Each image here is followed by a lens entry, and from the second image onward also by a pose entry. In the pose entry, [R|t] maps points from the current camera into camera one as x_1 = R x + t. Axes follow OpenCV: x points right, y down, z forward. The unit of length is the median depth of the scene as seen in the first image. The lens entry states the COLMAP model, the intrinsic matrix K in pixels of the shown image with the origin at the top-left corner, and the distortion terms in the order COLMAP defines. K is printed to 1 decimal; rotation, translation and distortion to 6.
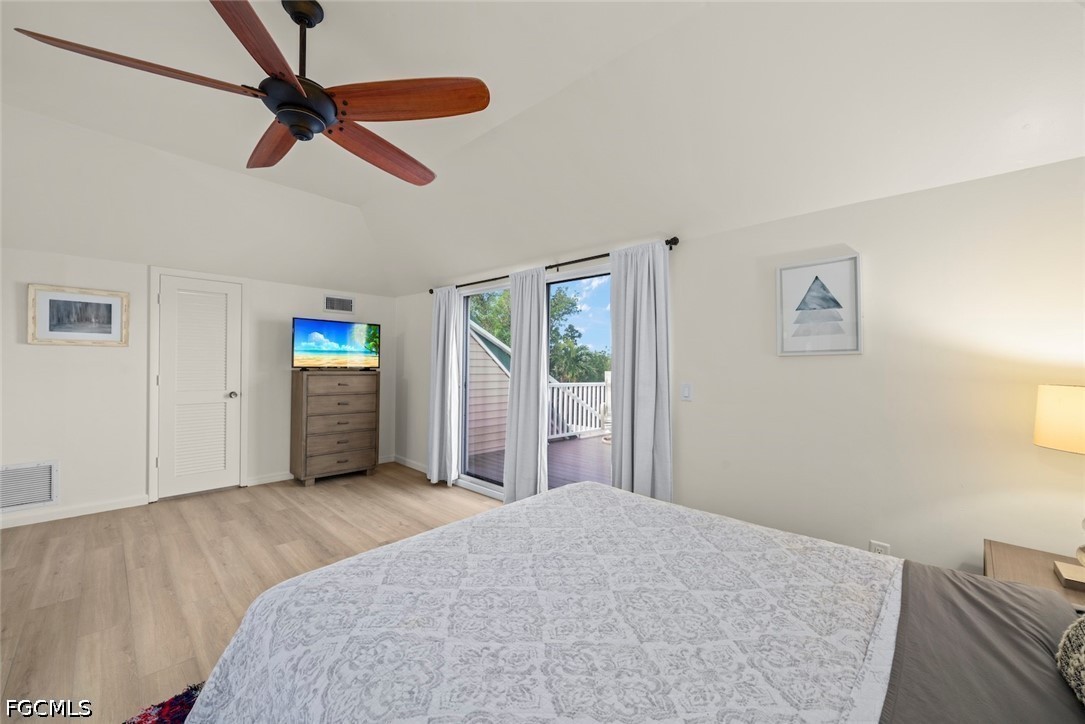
lens RADIAL K [[428.3, 0, 541.9], [0, 428.3, 363.7], [0, 0, 1]] dist [-0.000197, 0.000135]
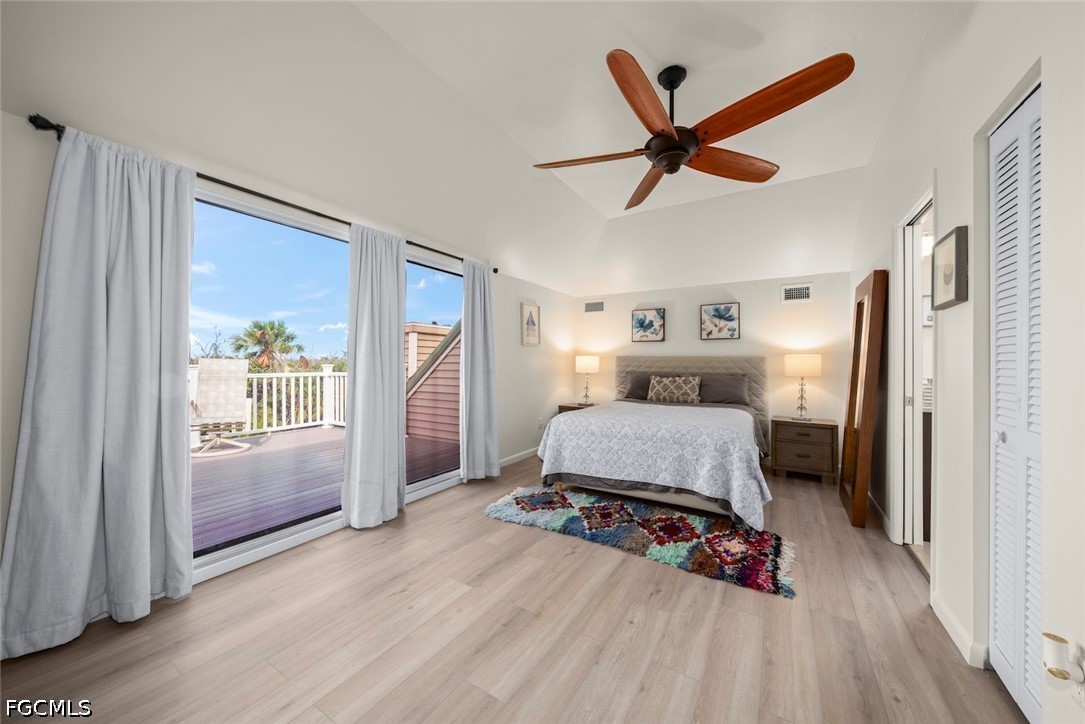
lens RADIAL K [[403.0, 0, 541.2], [0, 403.0, 359.0], [0, 0, 1]] dist [0.001483, -0.000086]
pose [[-0.229419, -0.003218, 0.973323, -1.270083], [-0.005459, 0.999983, 0.002019, 0.042826], [-0.973313, -0.004850, -0.229432, 1.257242]]
